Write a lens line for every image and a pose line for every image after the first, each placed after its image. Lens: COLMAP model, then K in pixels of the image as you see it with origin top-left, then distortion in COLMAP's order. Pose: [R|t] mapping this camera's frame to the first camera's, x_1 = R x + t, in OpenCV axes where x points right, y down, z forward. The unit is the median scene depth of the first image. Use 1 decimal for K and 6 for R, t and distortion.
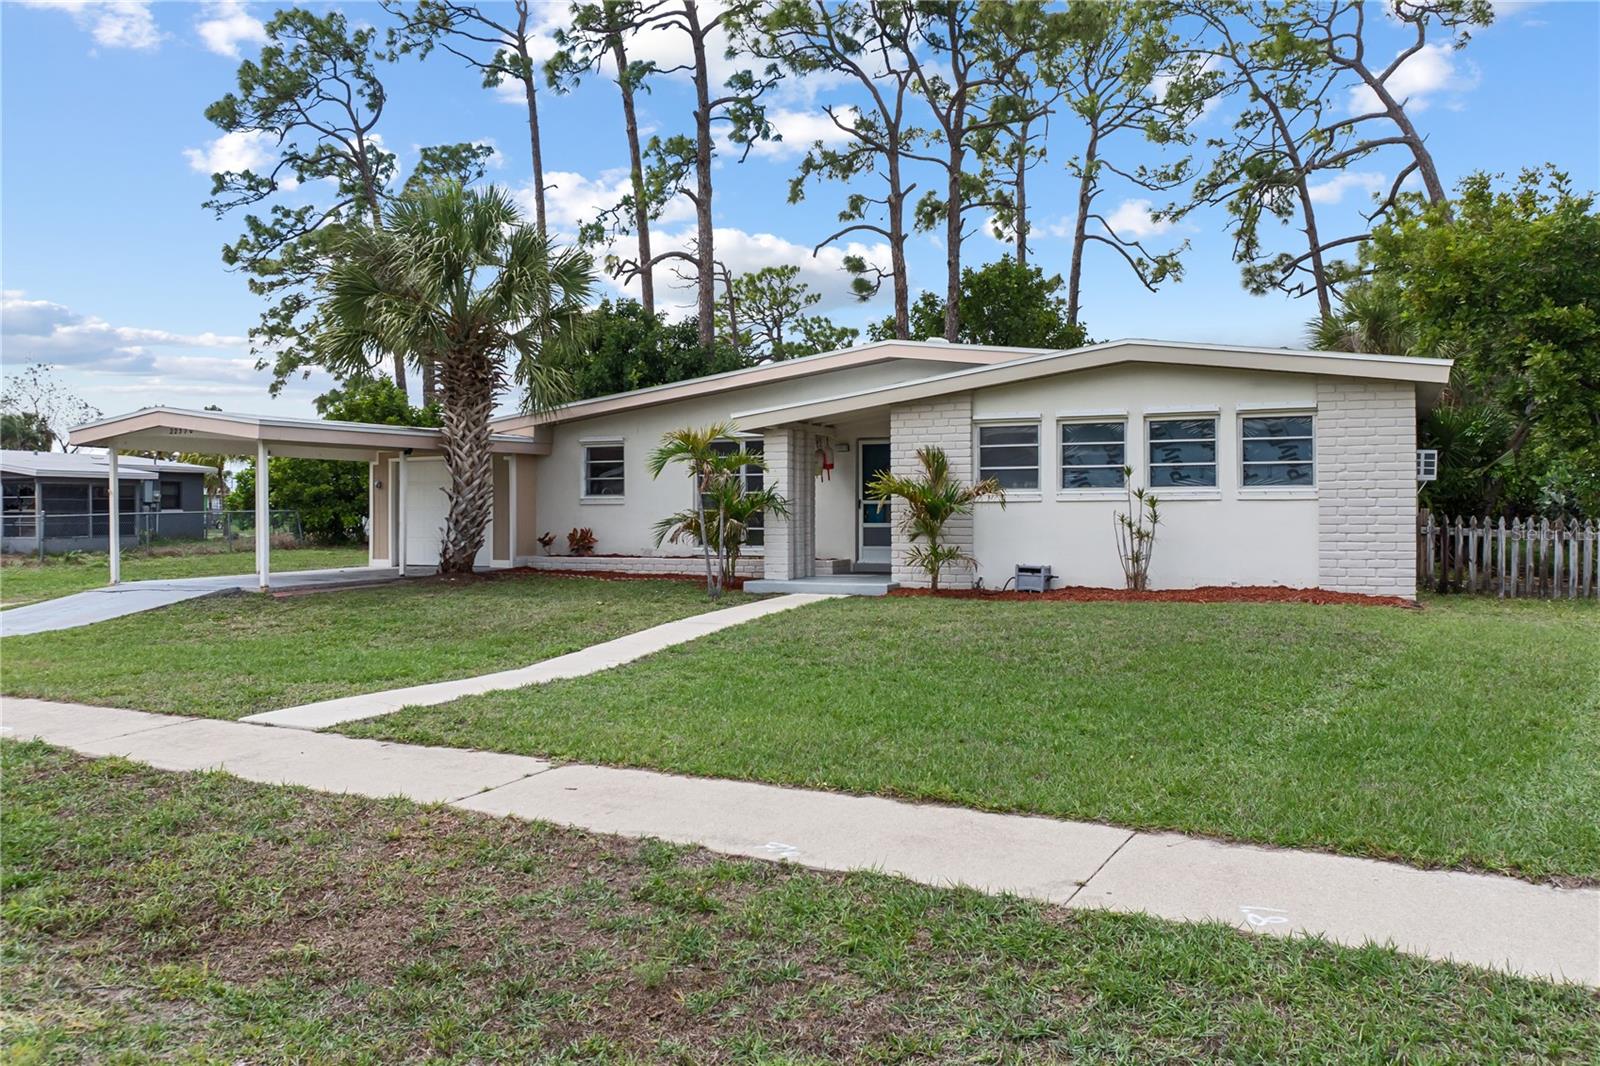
lens RADIAL K [[1202.5, 0, 800.0], [0, 1202.5, 533.0], [0, 0, 1]] dist [-0.014893, -0.004497]
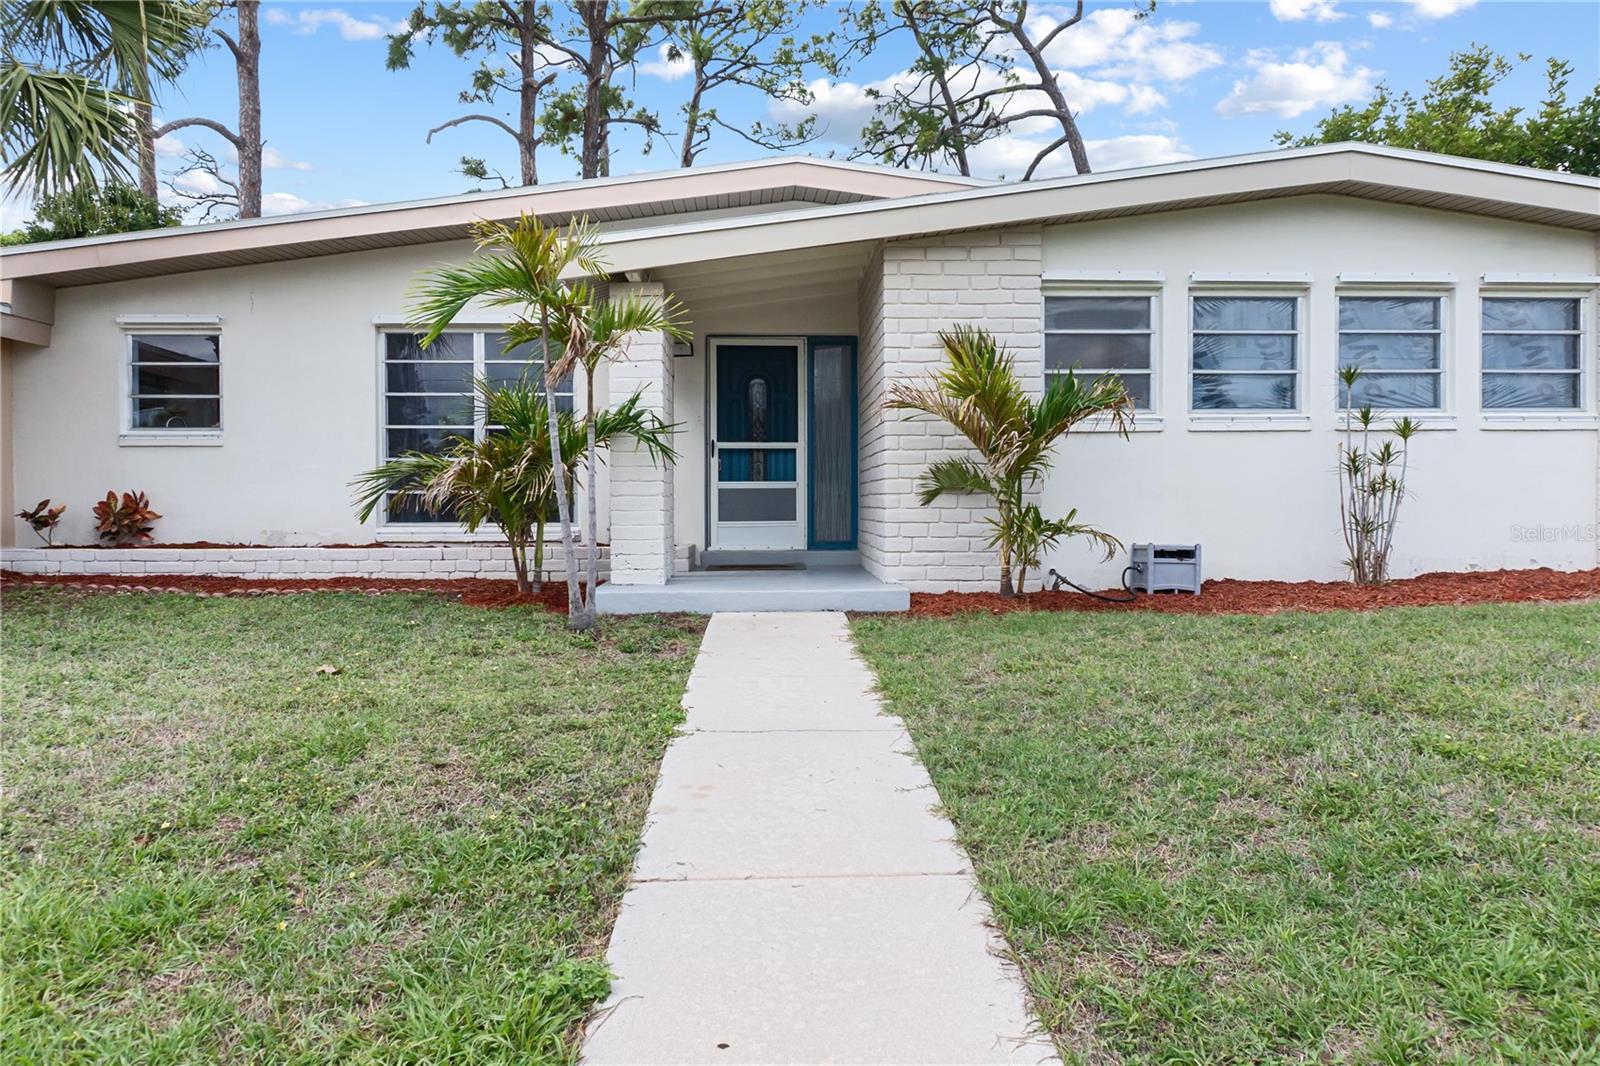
lens RADIAL K [[1076.7, 0, 800.0], [0, 1076.7, 533.0], [0, 0, 1]] dist [-0.017932, -0.001969]
pose [[0.889718, -0.009811, 0.456404, -0.149280], [0.007812, 0.999950, 0.006268, 0.013922], [-0.456443, -0.002011, 0.889750, 0.521944]]
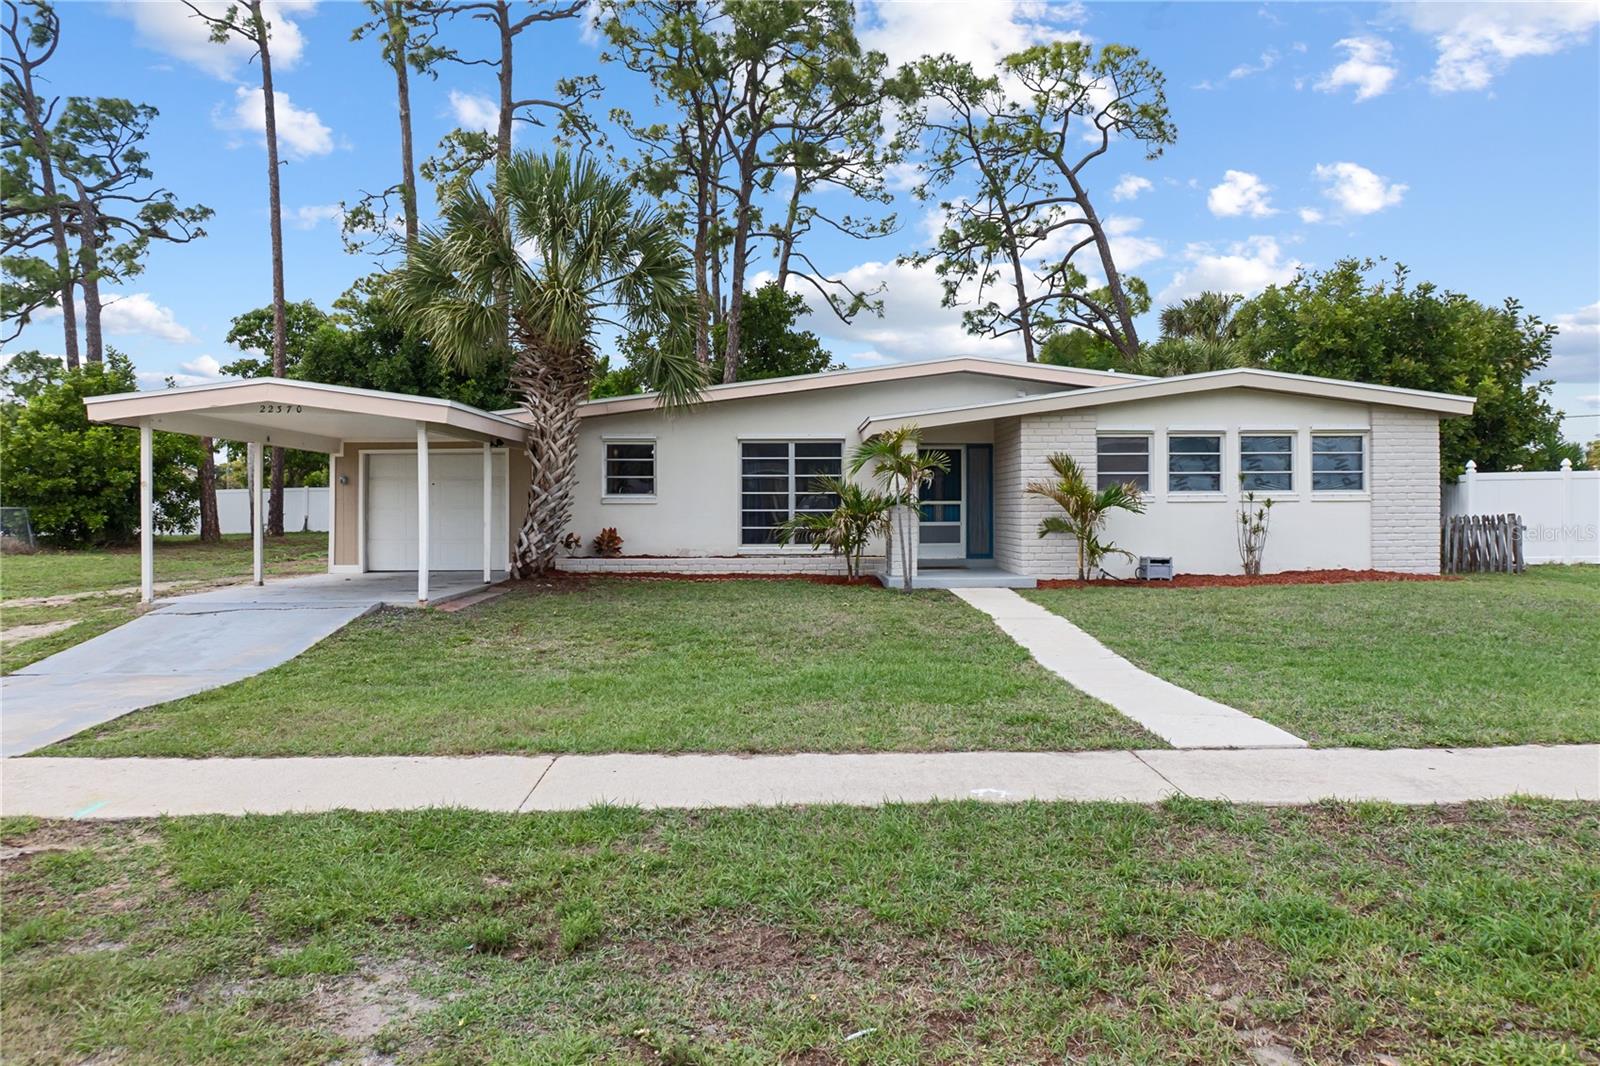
lens RADIAL K [[1085.3, 0, 796.0], [0, 1085.3, 516.2], [0, 0, 1]] dist [-0.008991, -0.001234]
pose [[0.898152, -0.001075, 0.439683, -0.476966], [0.007829, 0.999878, -0.013547, -0.000936], [-0.439614, 0.015609, 0.898051, 0.171741]]
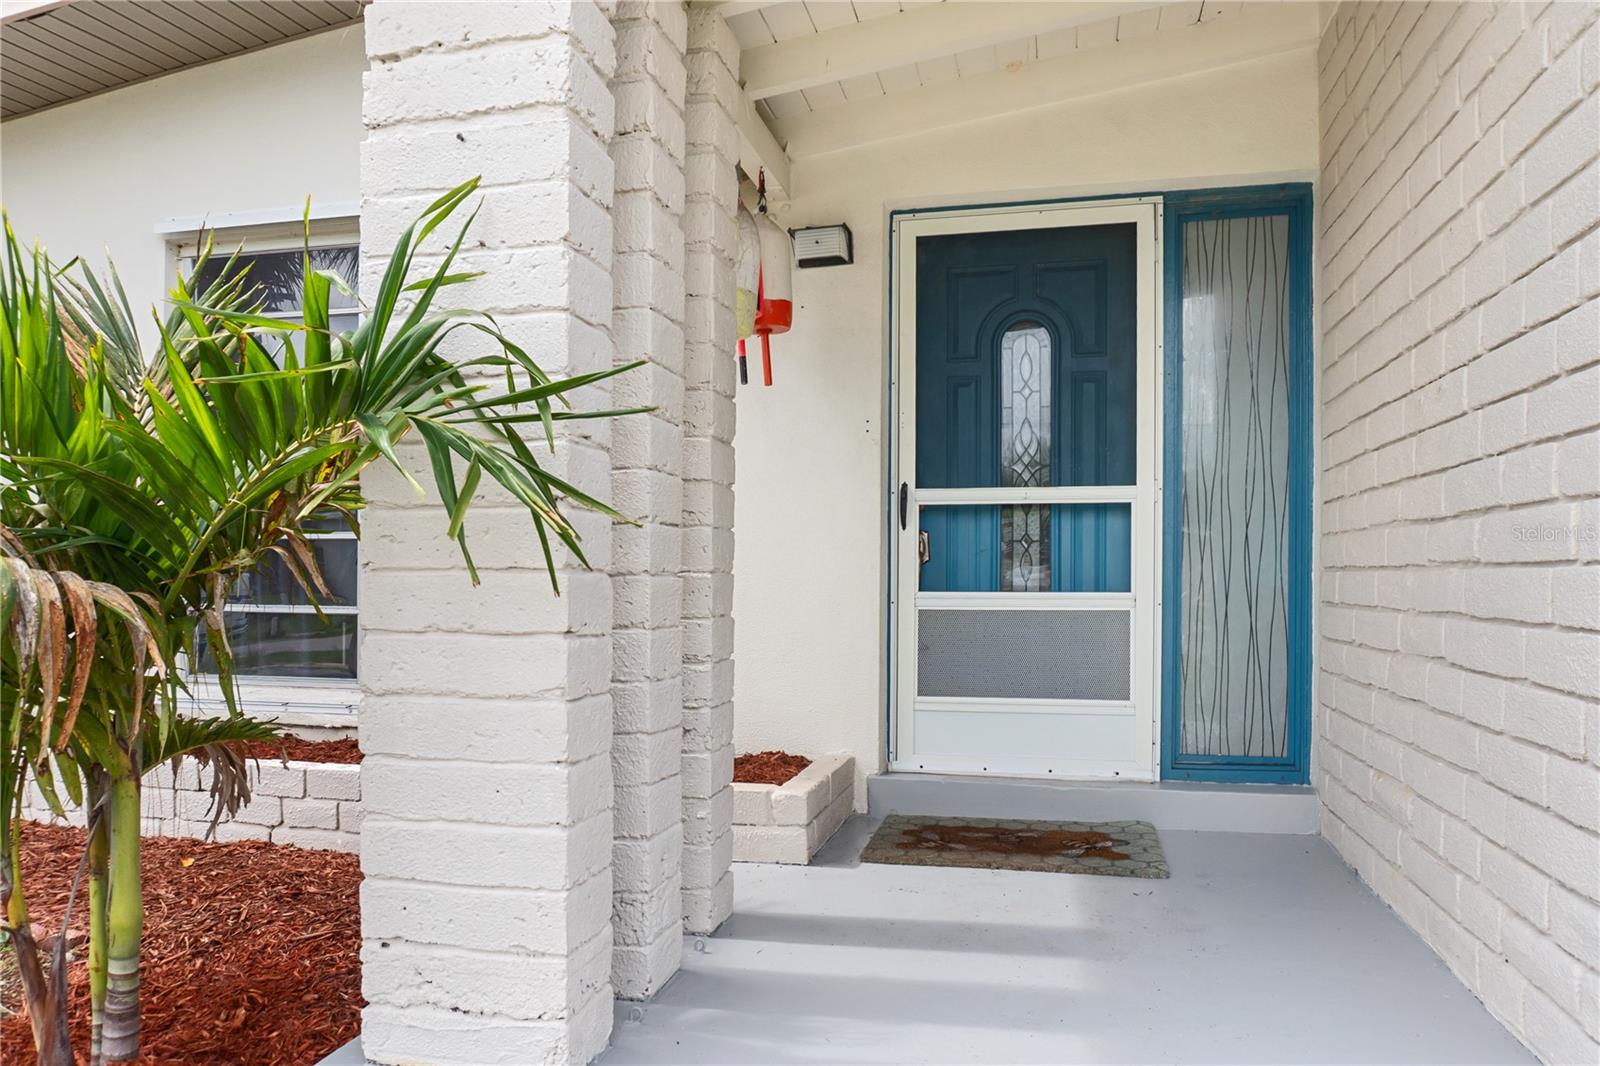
lens RADIAL K [[1076.7, 0, 800.0], [0, 1076.7, 533.0], [0, 0, 1]] dist [-0.017932, -0.001969]
pose [[0.977723, 0.016142, 0.209279, -0.009447], [-0.004408, 0.998398, -0.056417, -0.007429], [-0.209854, 0.054238, 0.976227, 0.813877]]
